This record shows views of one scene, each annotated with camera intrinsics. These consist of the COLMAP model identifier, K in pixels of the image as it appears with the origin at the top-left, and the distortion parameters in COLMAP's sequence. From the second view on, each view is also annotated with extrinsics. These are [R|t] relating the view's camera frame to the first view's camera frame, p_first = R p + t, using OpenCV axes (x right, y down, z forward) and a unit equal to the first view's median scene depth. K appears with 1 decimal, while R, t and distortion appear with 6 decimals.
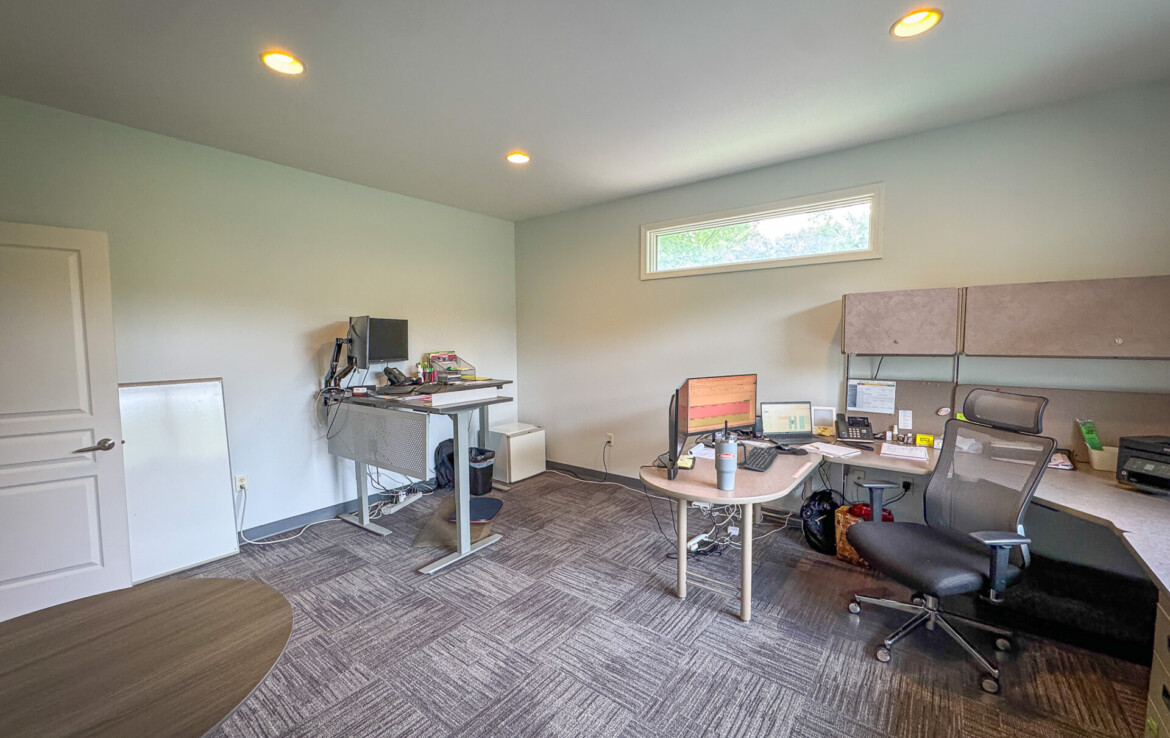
lens RADIAL K [[469.1, 0, 586.5], [0, 469.1, 367.0], [0, 0, 1]] dist [0.001000, 0.000087]
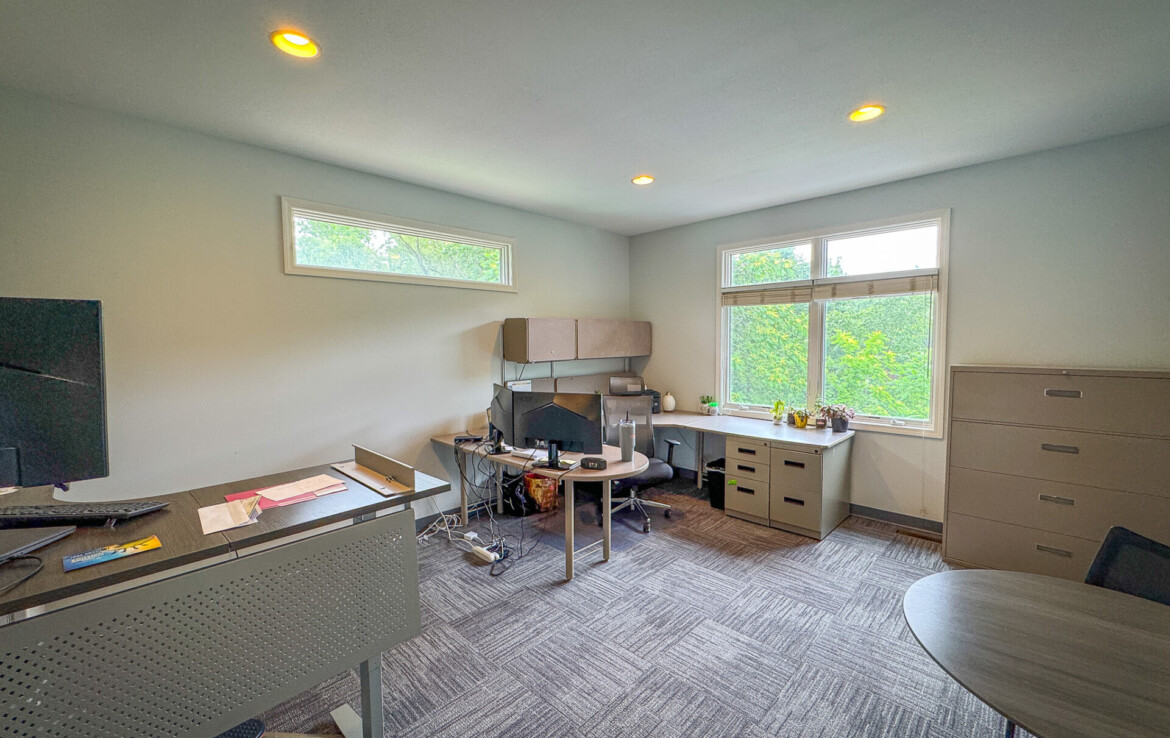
lens RADIAL K [[469.1, 0, 586.9], [0, 469.1, 369.4], [0, 0, 1]] dist [0.001000, 0.000087]
pose [[0.109866, -0.053288, 0.992517, -0.795515], [0.079660, 0.995822, 0.044648, -0.054948], [-0.990749, 0.074159, 0.113652, 0.706732]]
